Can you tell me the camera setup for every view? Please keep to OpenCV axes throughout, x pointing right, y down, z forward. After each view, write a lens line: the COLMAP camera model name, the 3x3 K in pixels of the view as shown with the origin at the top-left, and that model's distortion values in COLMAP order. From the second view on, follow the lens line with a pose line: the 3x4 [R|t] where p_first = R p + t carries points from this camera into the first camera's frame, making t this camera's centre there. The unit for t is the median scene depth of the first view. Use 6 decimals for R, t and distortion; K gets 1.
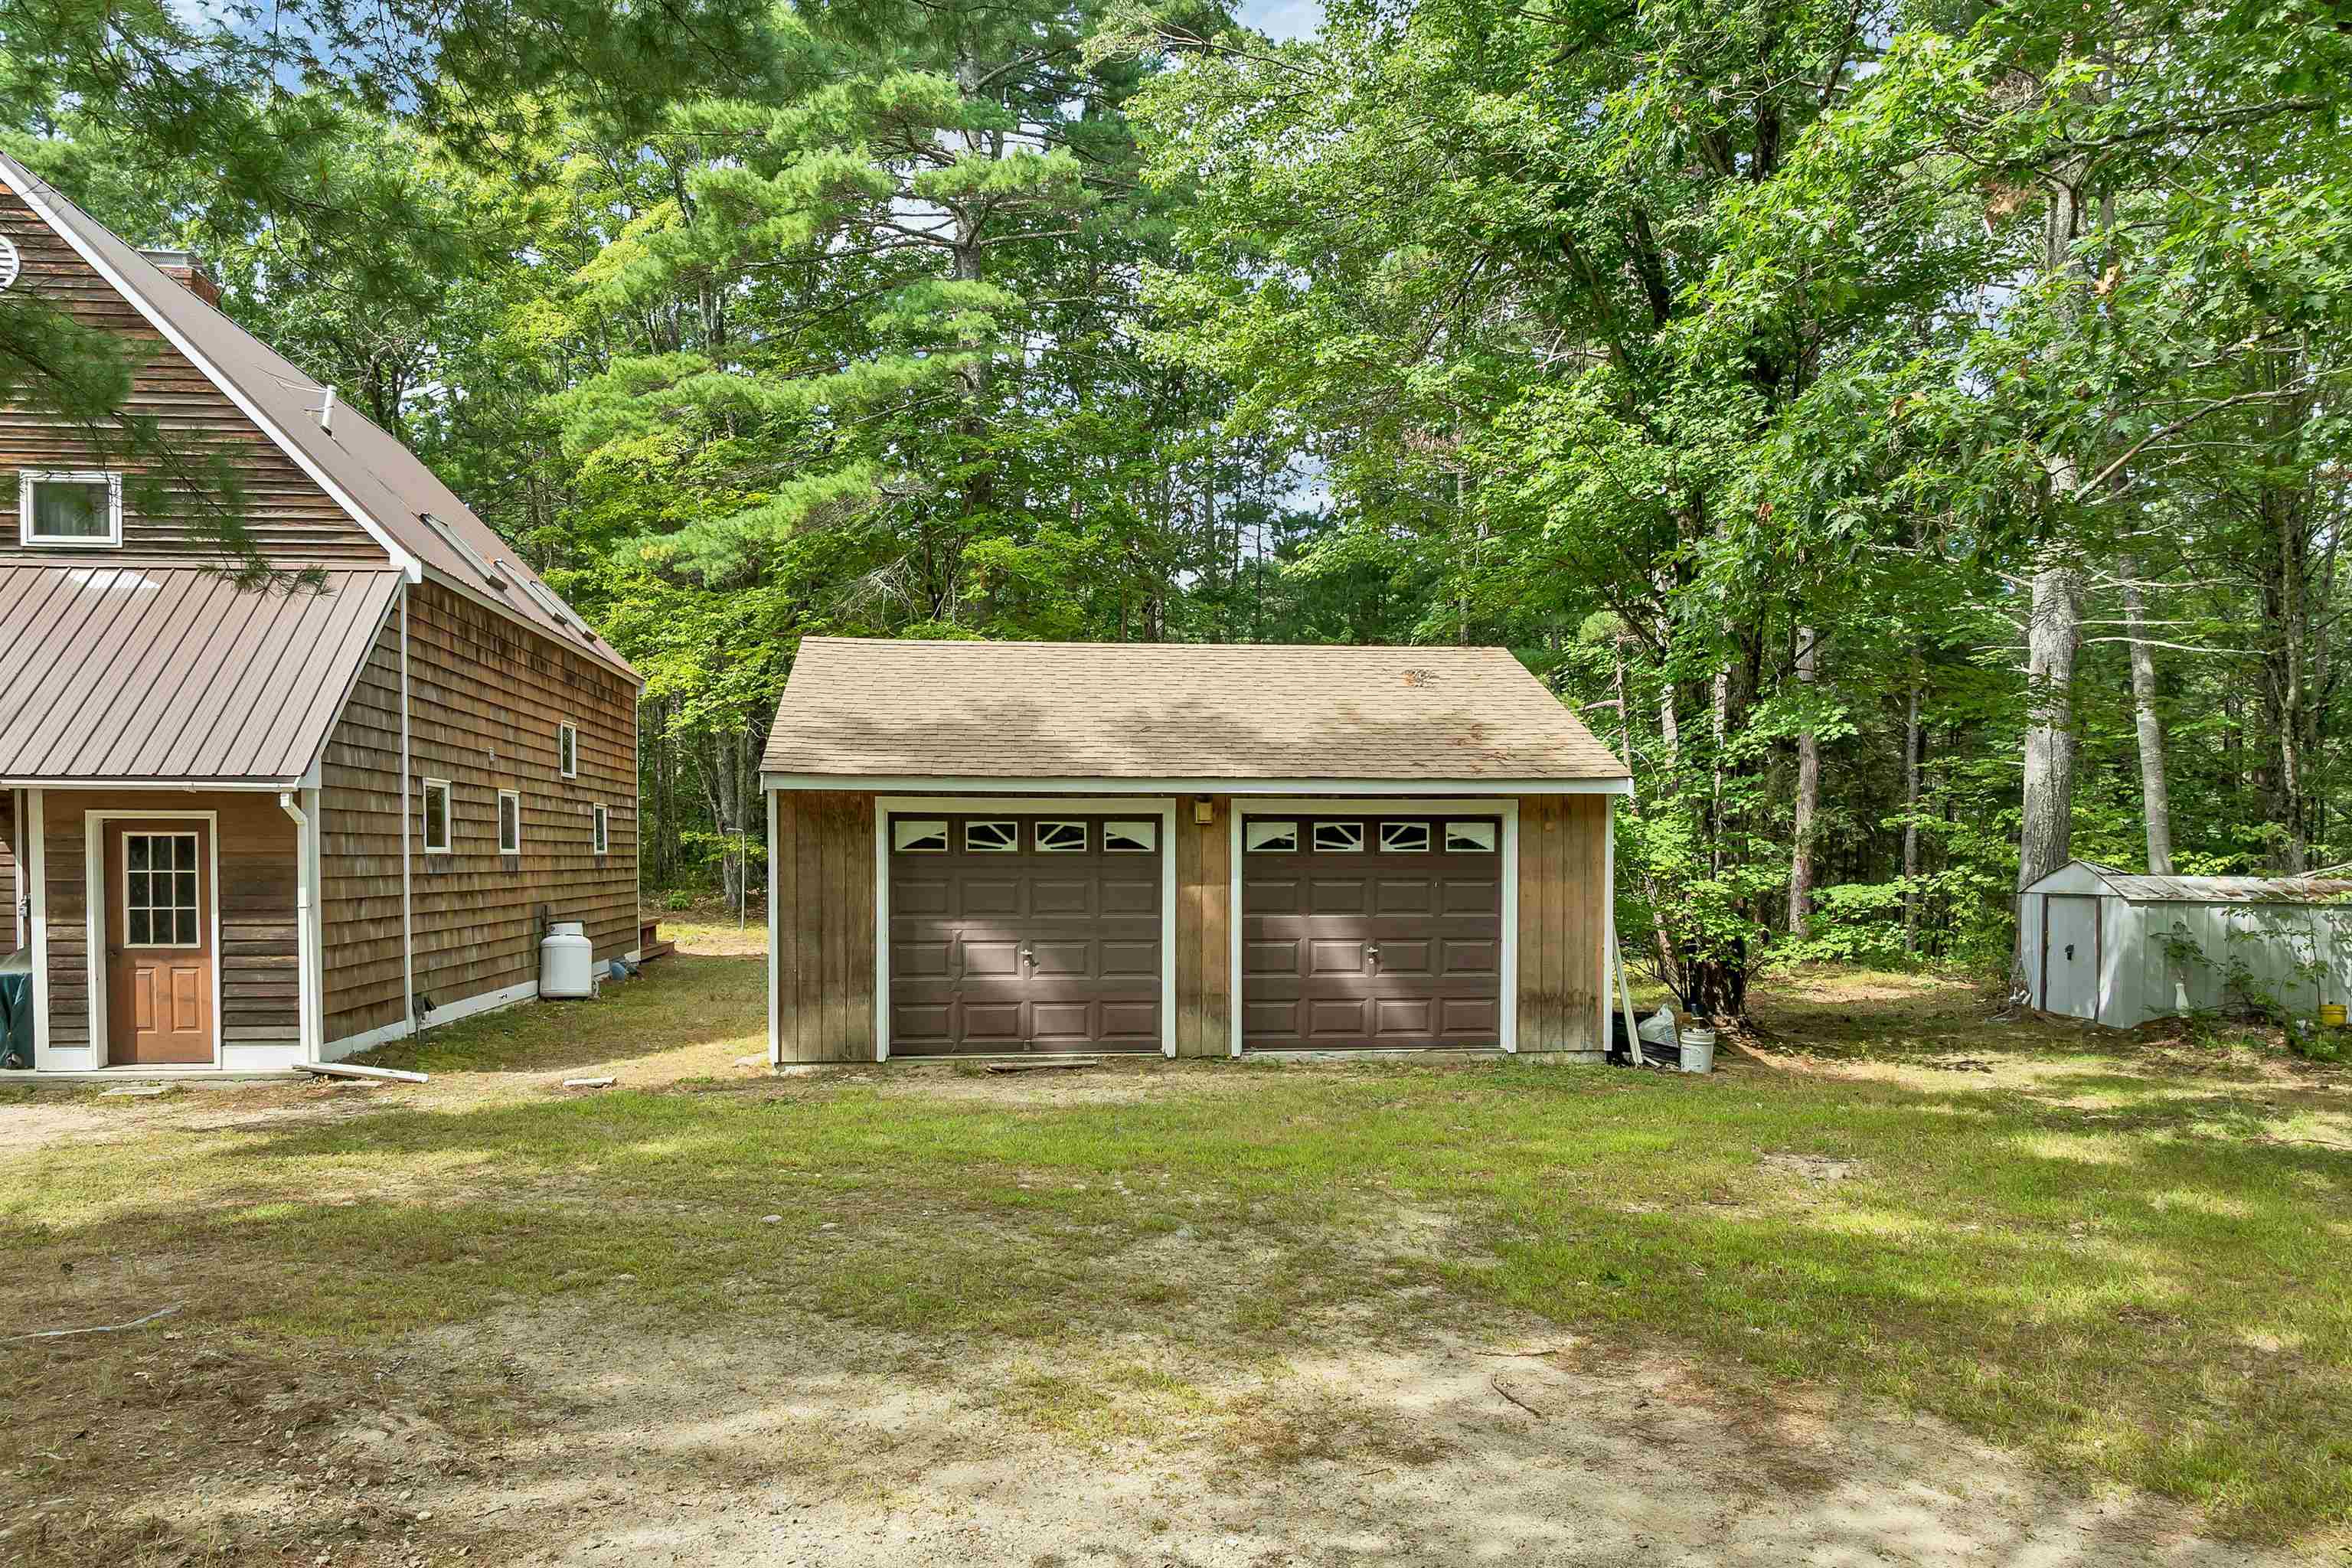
lens RADIAL K [[1726.4, 0, 1191.5], [0, 1726.4, 915.2], [0, 0, 1]] dist [-0.013240, -0.042772]
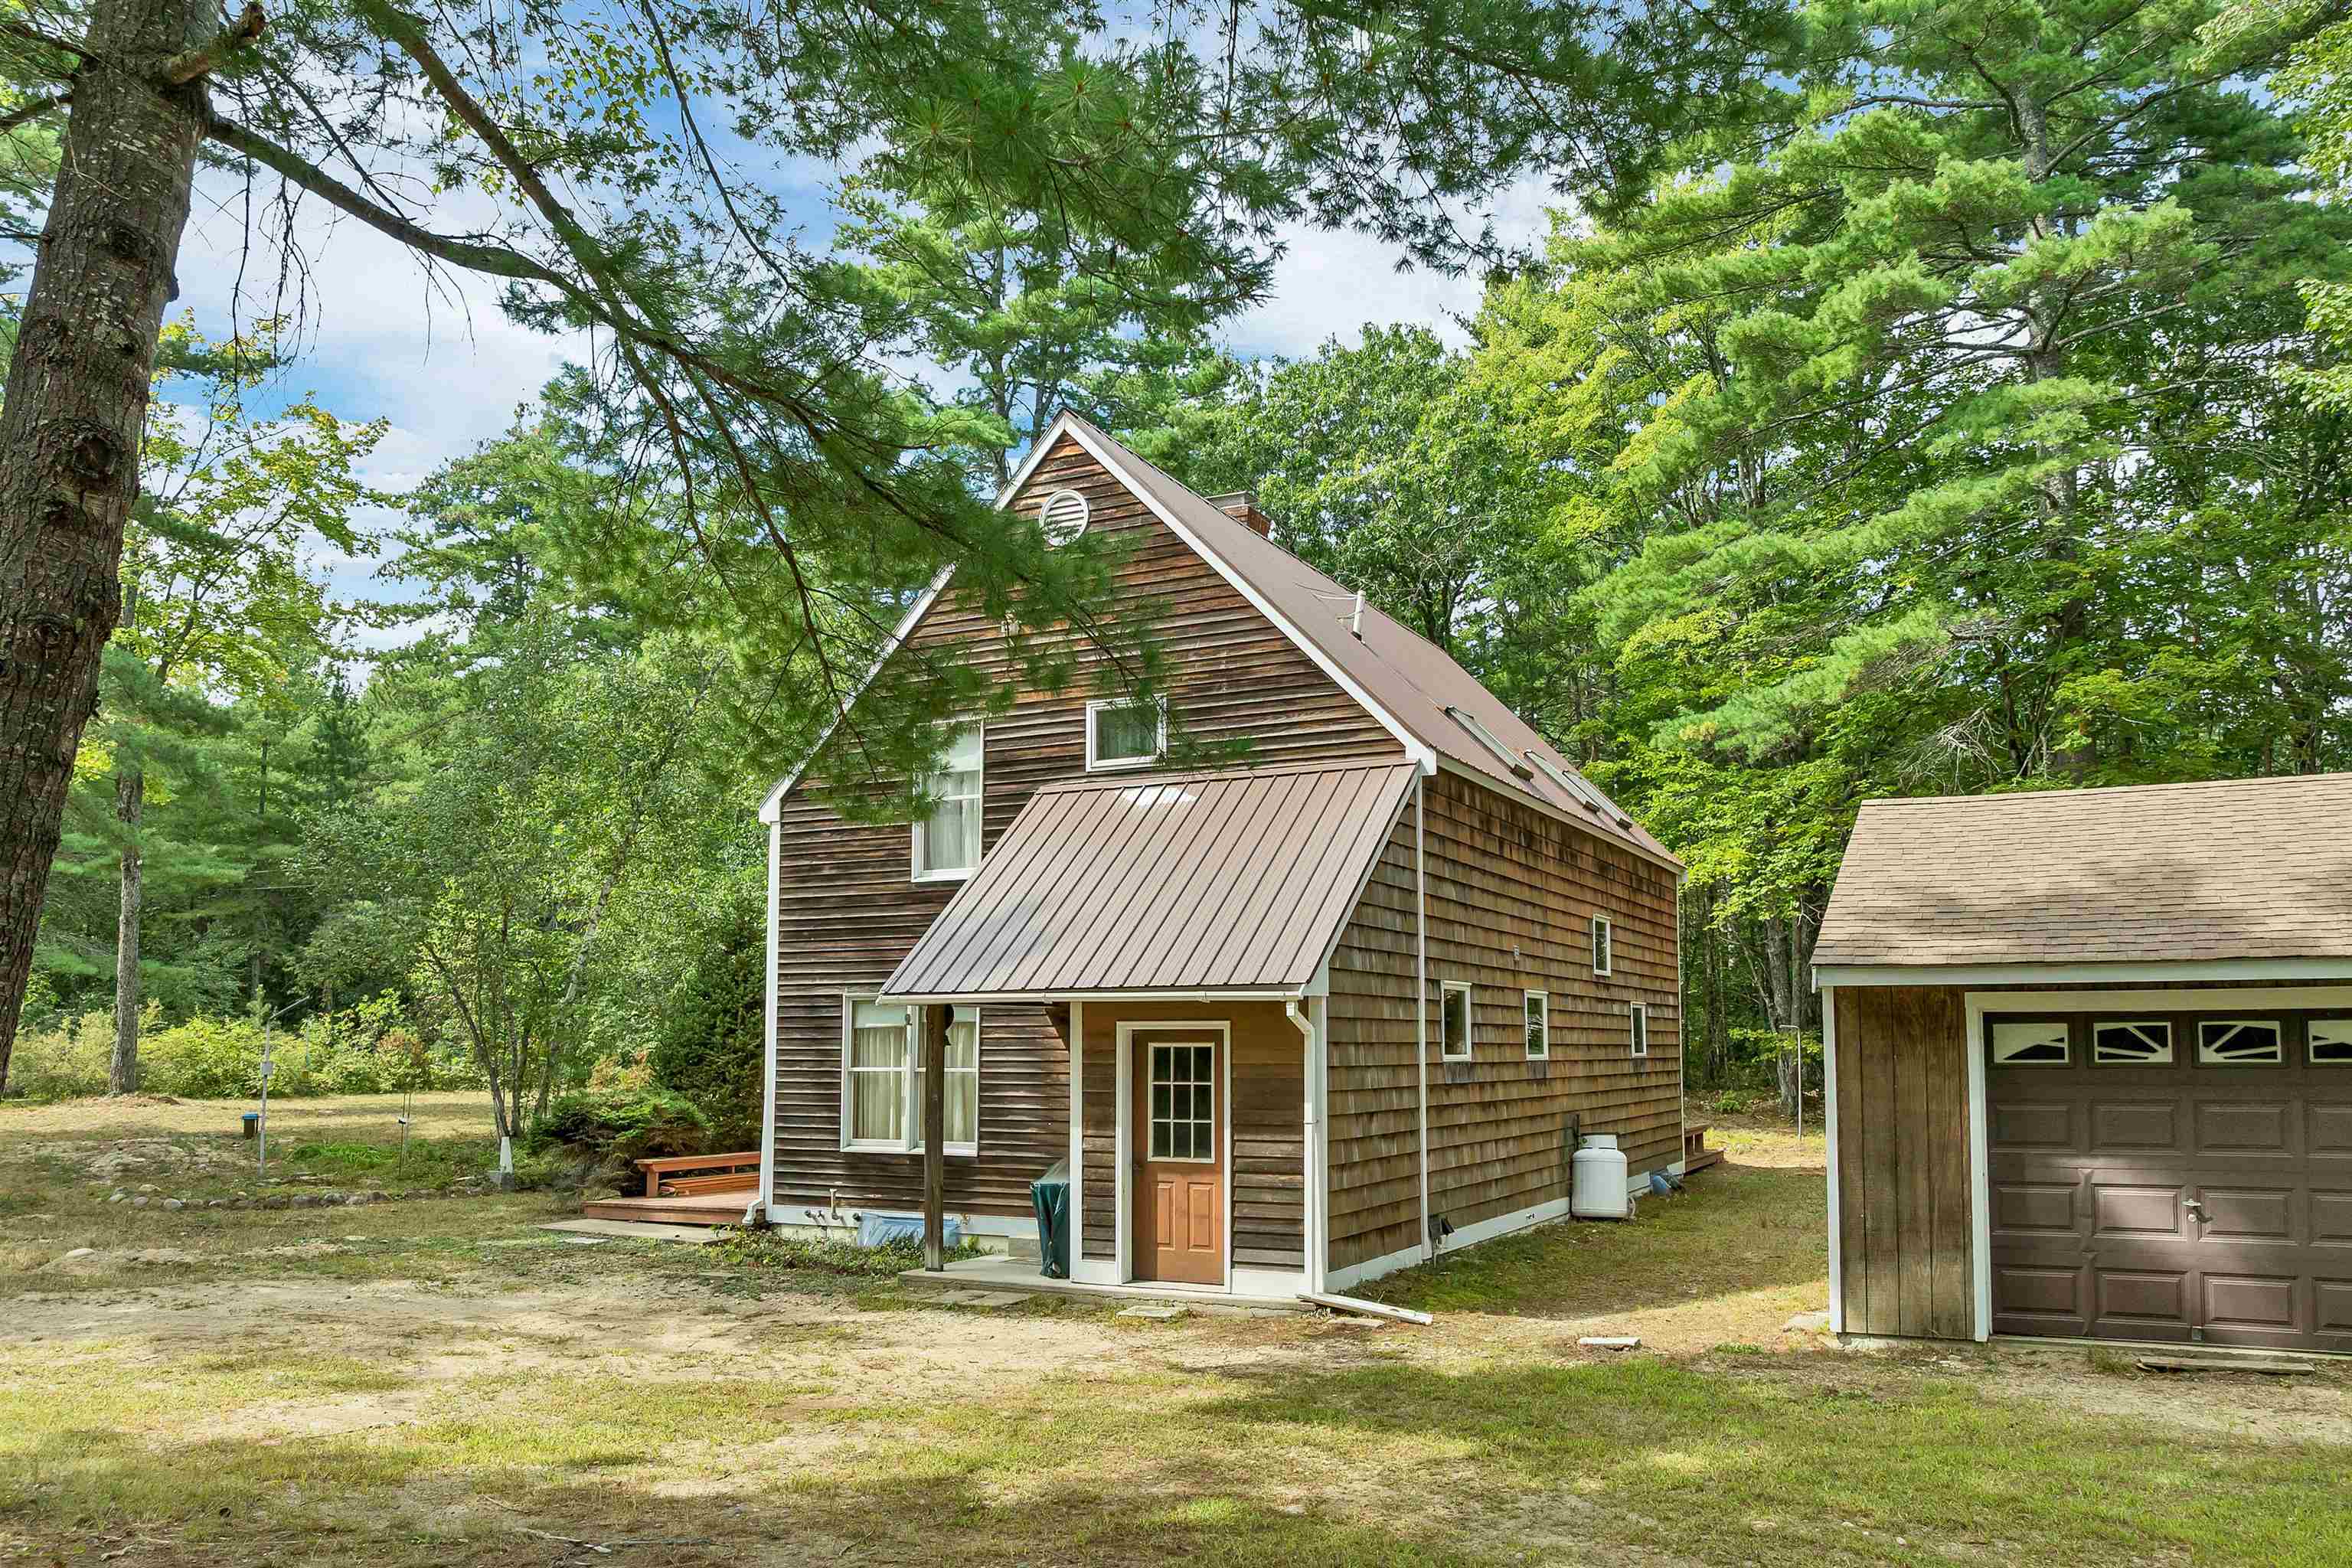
lens RADIAL K [[1726.4, 0, 1191.5], [0, 1726.4, 915.2], [0, 0, 1]] dist [-0.013240, -0.042772]
pose [[0.828158, -0.045981, -0.558606, -0.033156], [-0.016138, 0.994260, -0.105766, -0.013800], [0.560262, 0.096606, 0.822662, 0.146257]]
